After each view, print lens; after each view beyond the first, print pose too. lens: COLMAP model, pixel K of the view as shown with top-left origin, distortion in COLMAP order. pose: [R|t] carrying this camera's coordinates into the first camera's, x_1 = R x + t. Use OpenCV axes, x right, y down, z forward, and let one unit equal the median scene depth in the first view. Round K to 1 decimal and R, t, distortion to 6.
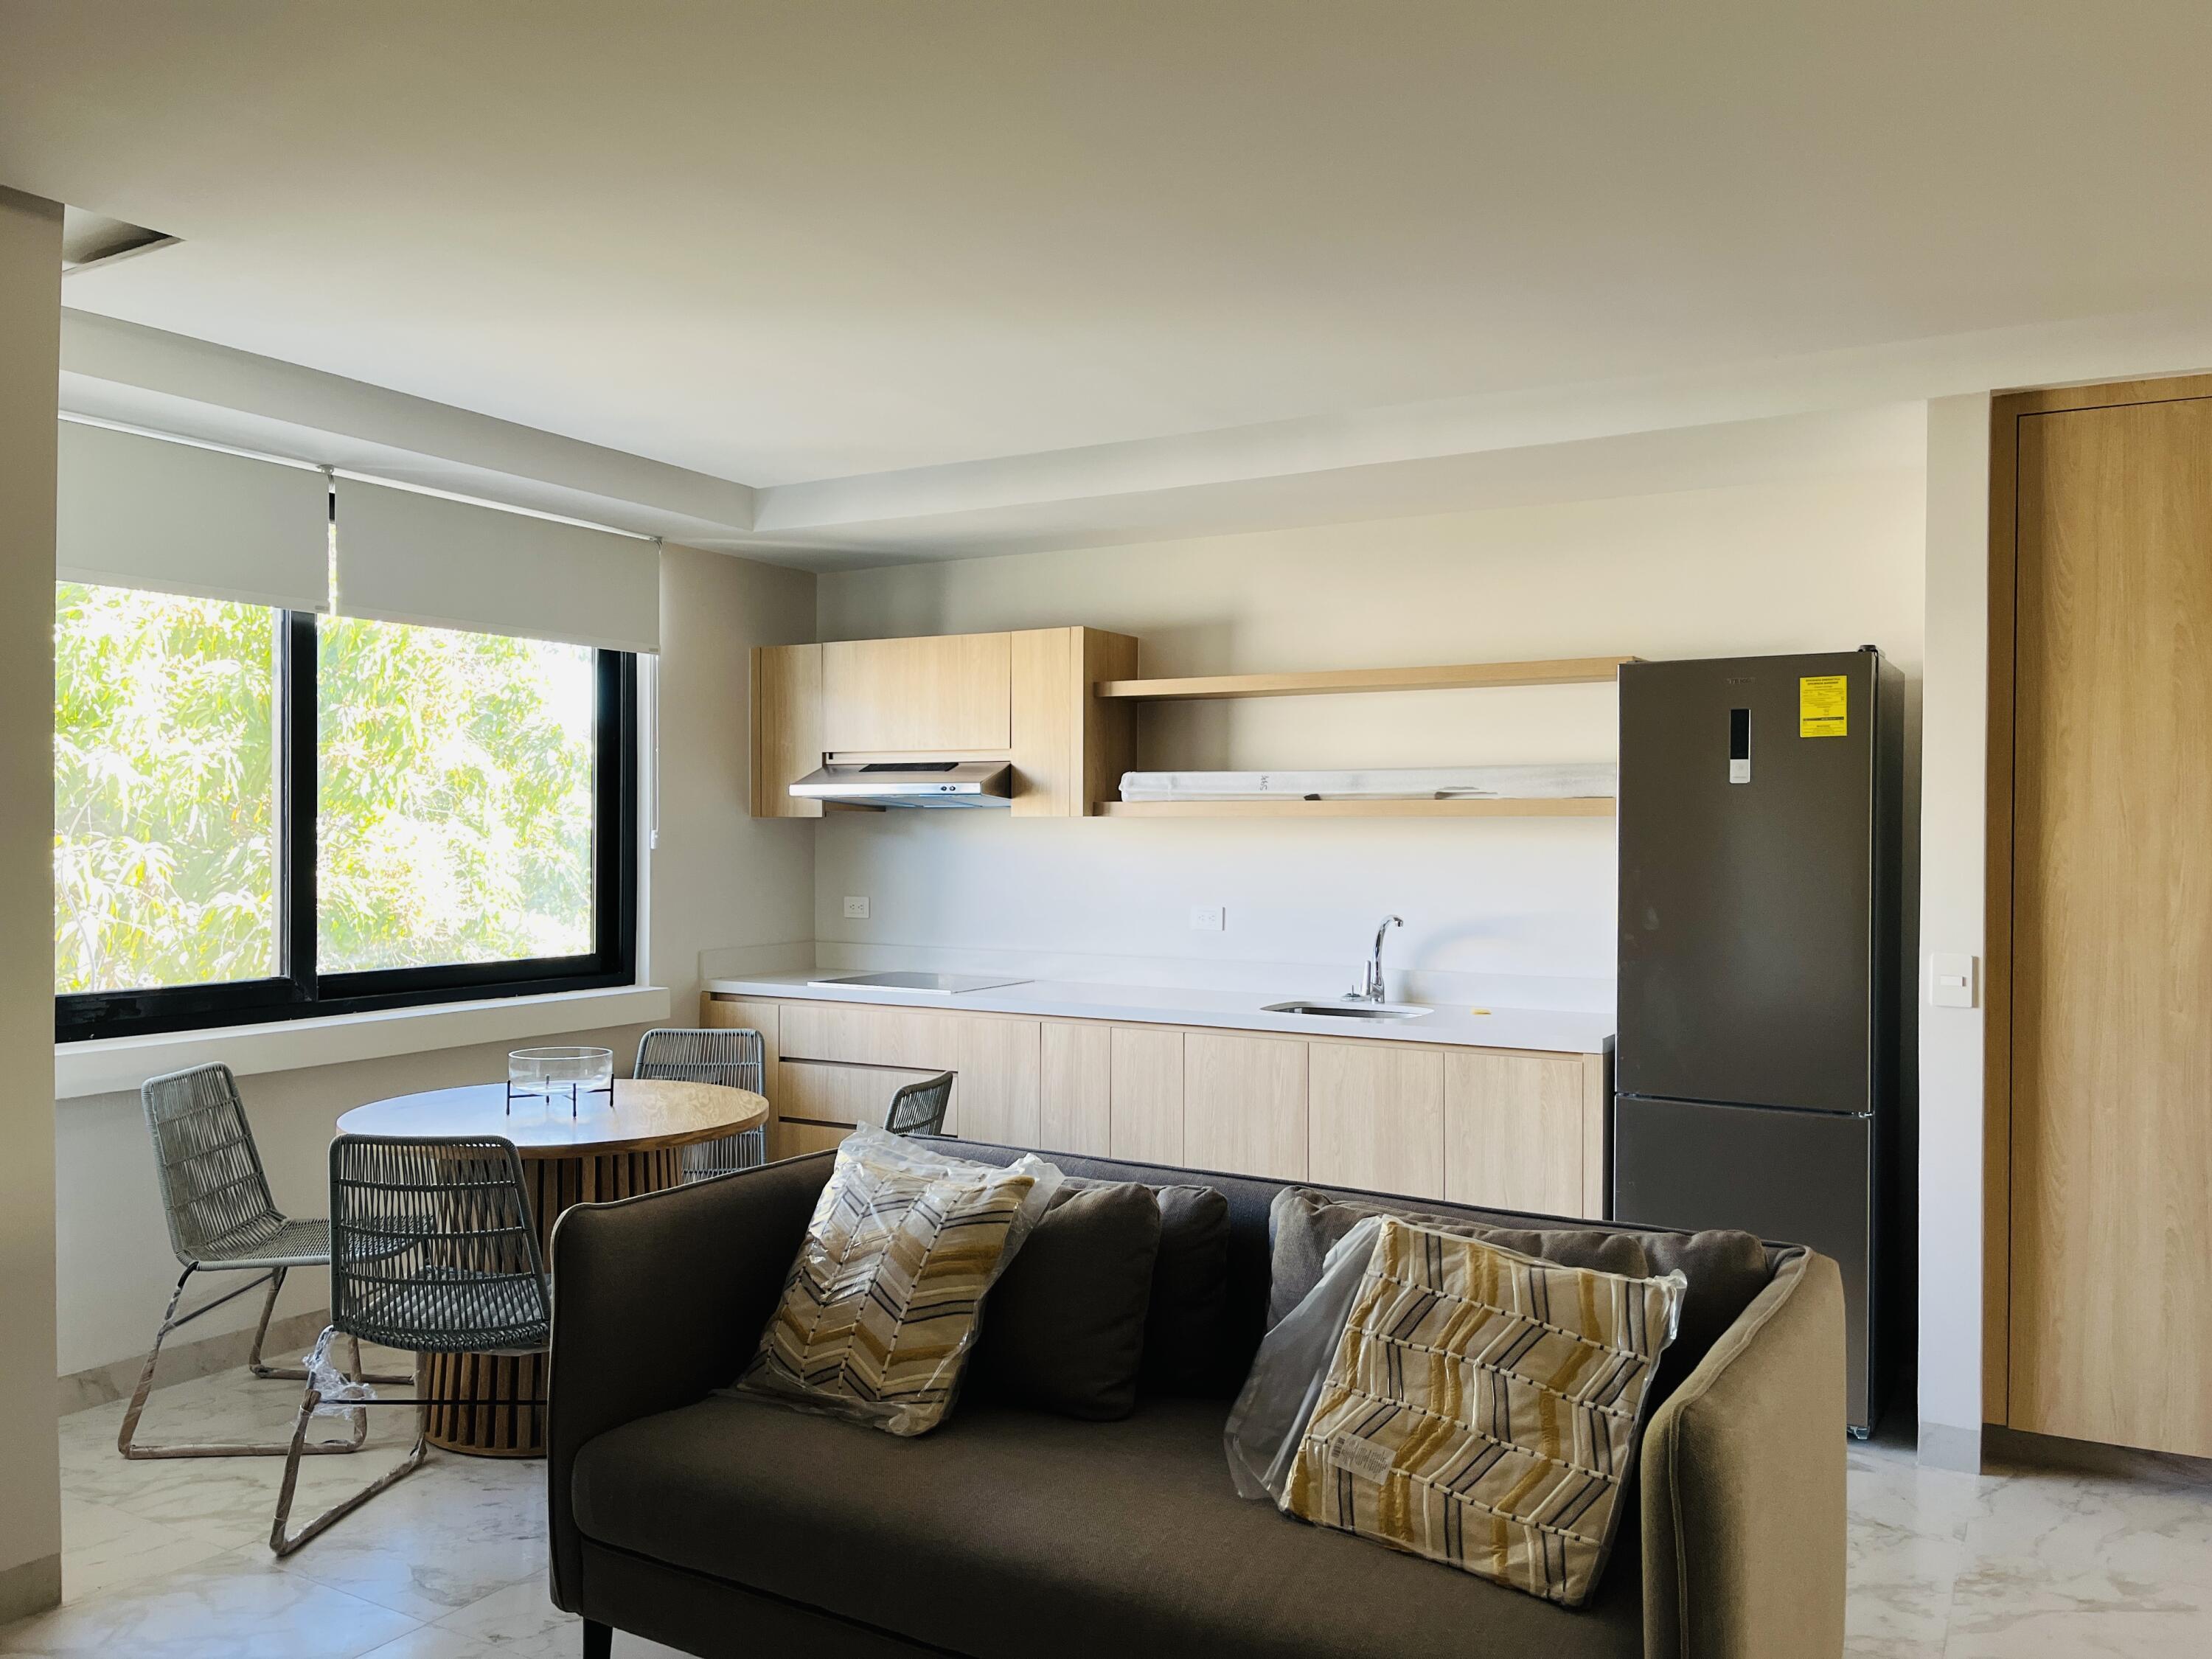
lens RADIAL K [[1680.3, 0, 1109.6], [0, 1680.3, 850.8], [0, 0, 1]] dist [0.076695, -0.113386]
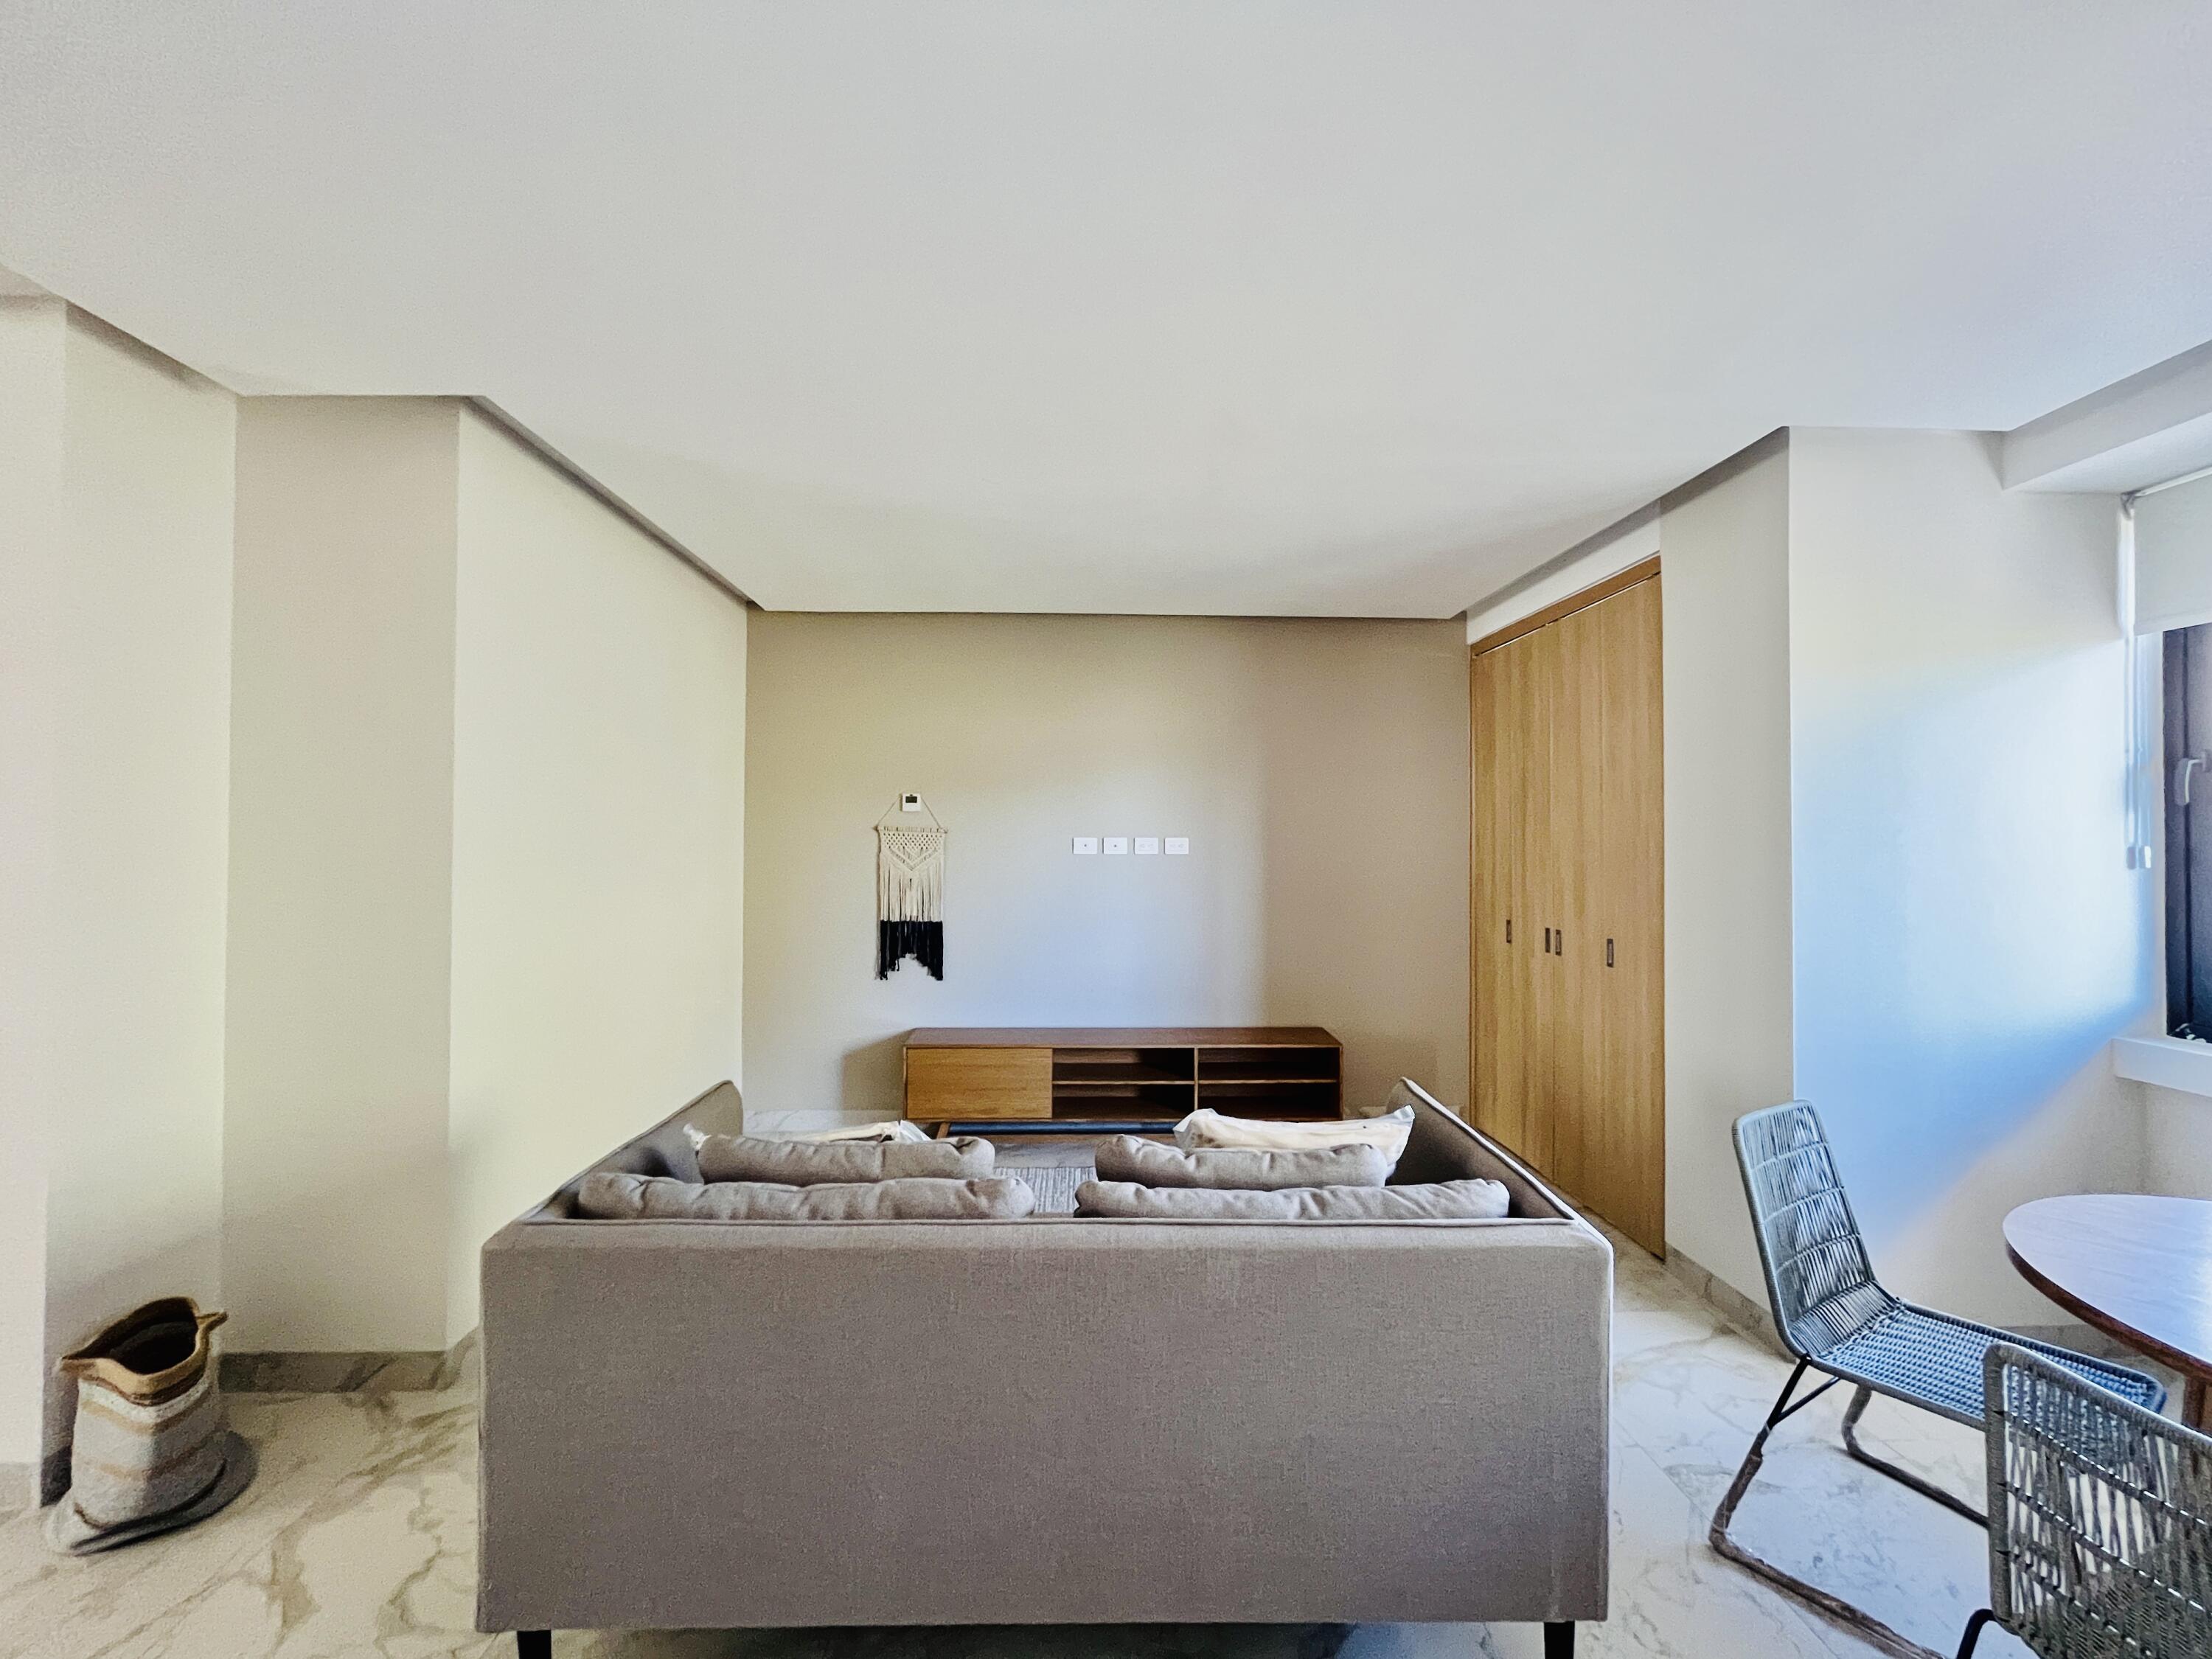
lens RADIAL K [[896.9, 0, 1106.0], [0, 896.9, 829.5], [0, 0, 1]] dist [-0.003083, -0.000217]
pose [[-0.848578, -0.017584, -0.528778, 0.264191], [-0.017442, 0.999834, -0.005258, -0.009870], [0.528782, 0.004761, -0.848744, 1.109532]]
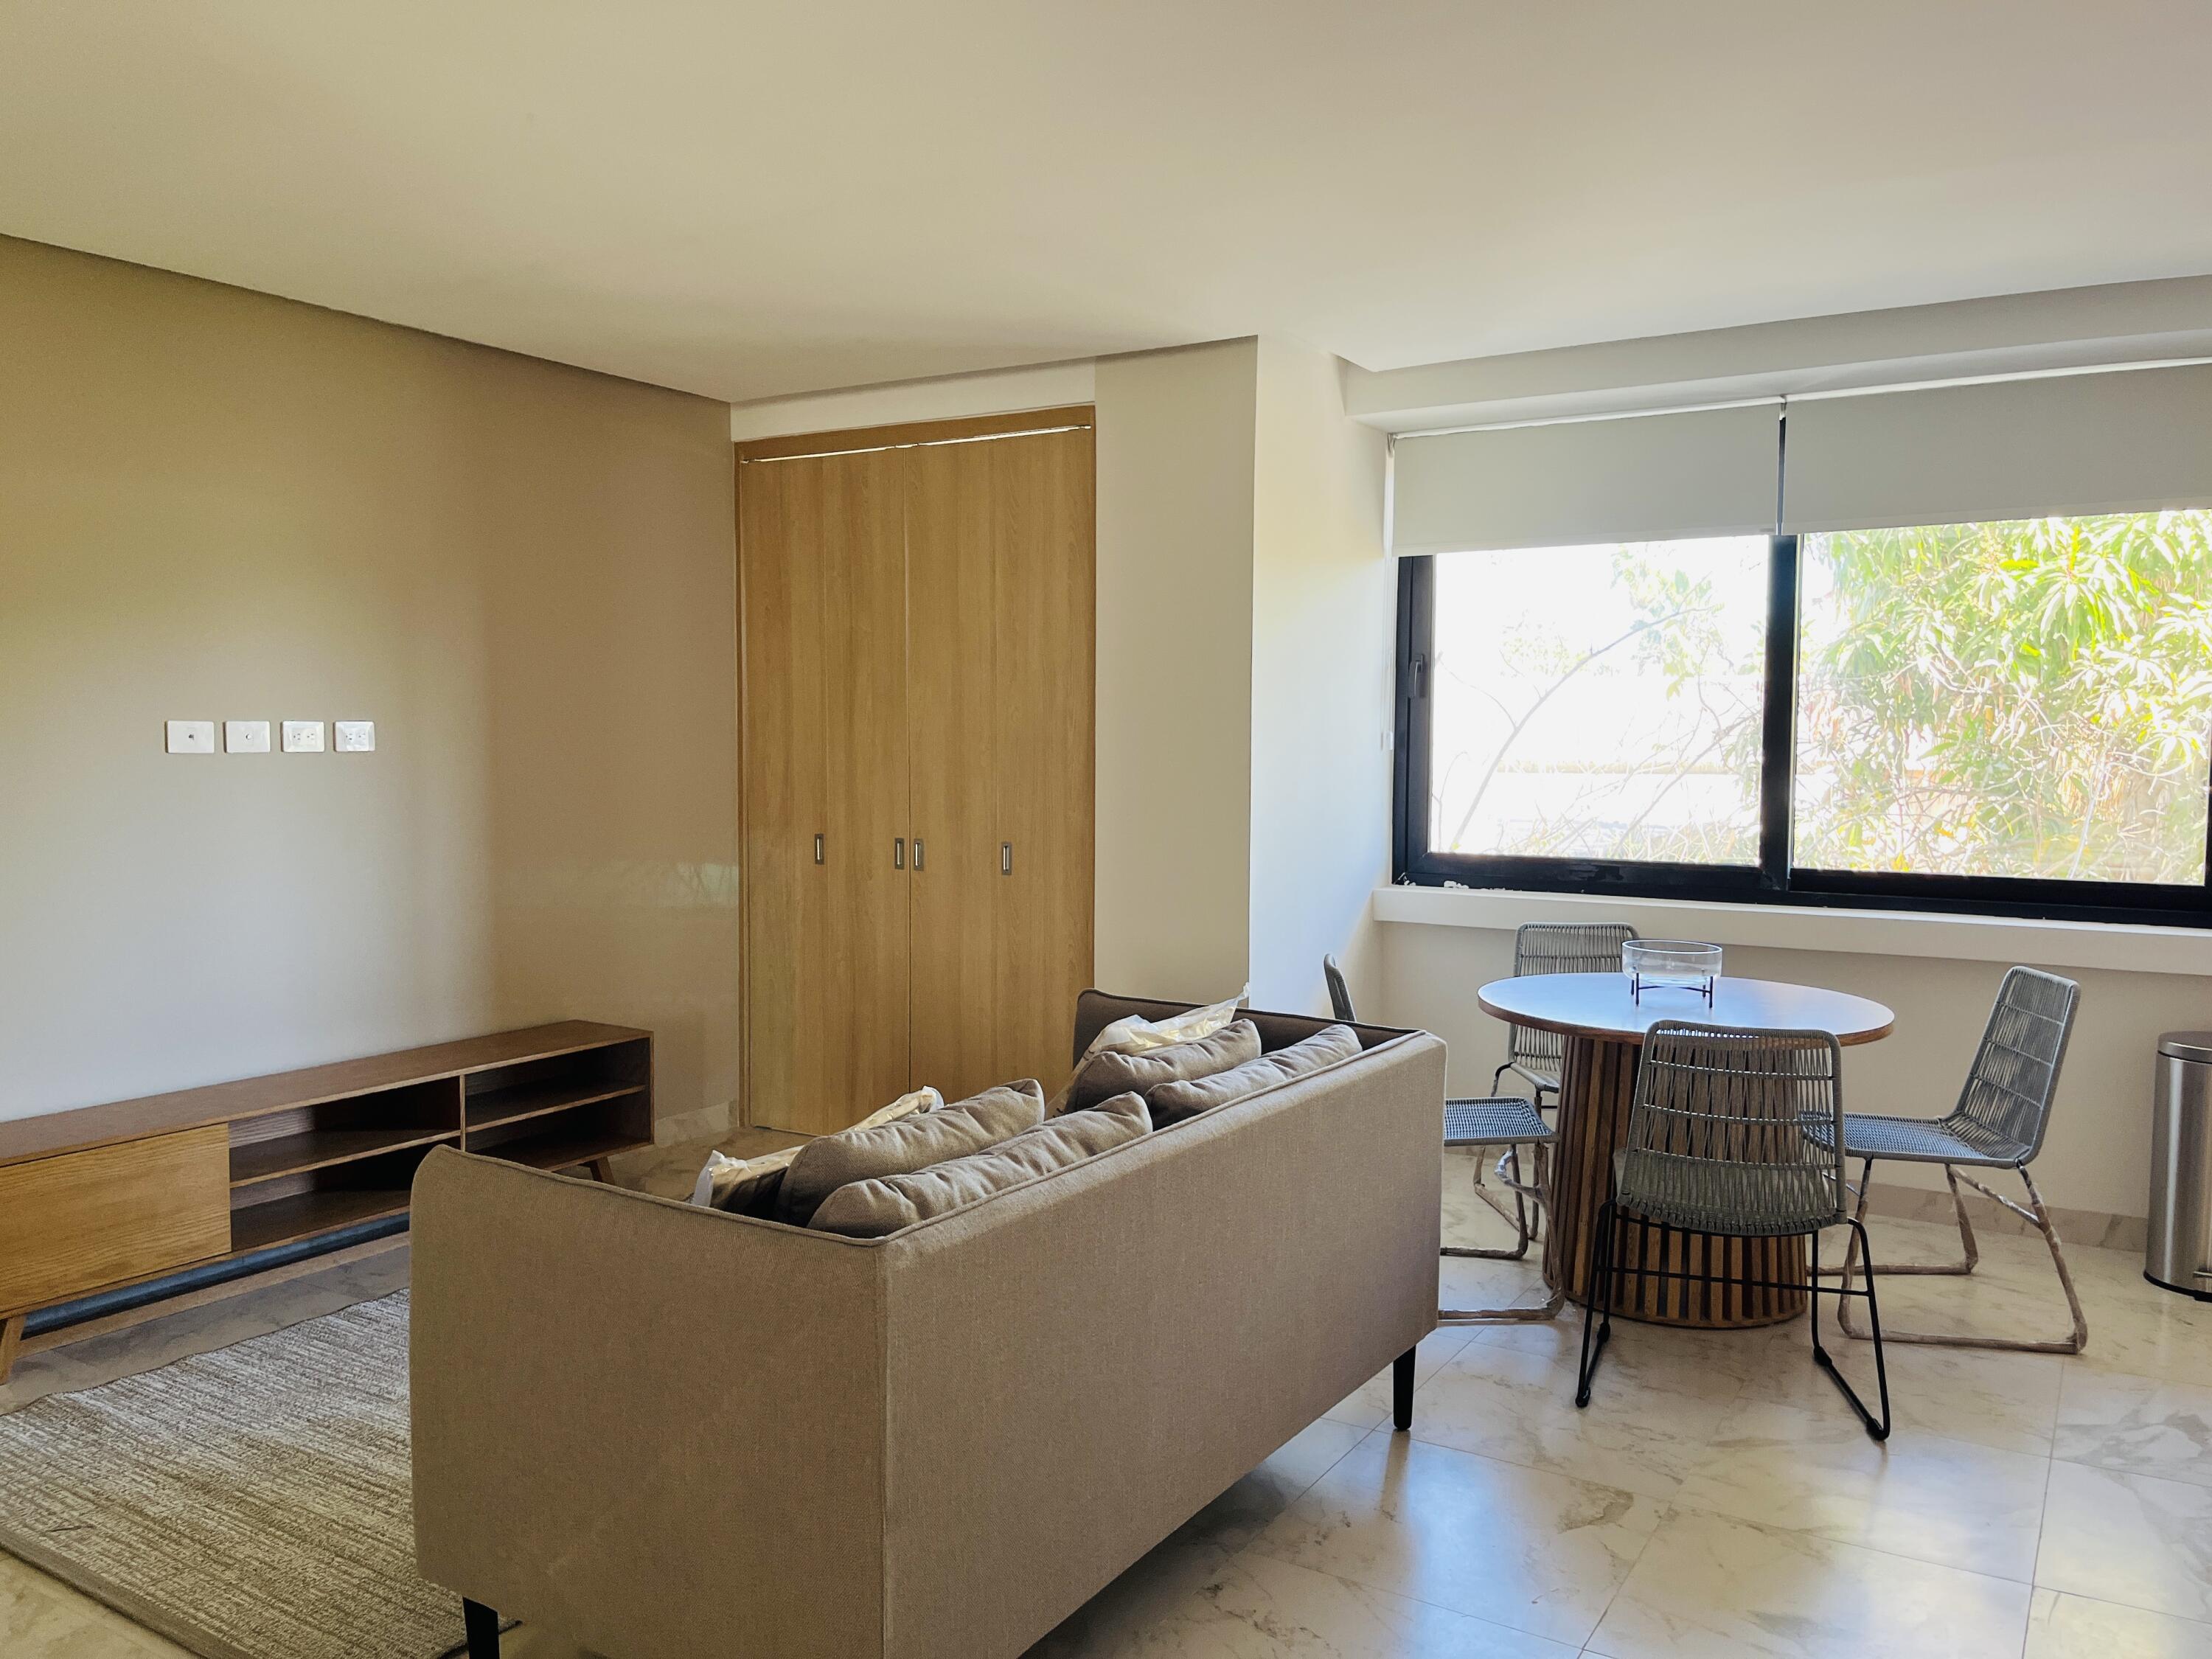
lens RADIAL K [[1680.3, 0, 1109.6], [0, 1680.3, 850.8], [0, 0, 1]] dist [0.076695, -0.113386]
pose [[-0.028559, 0.064635, -0.997500, 0.791219], [-0.015661, 0.997756, 0.065099, -0.002134], [0.999469, 0.017481, -0.027482, 0.748237]]
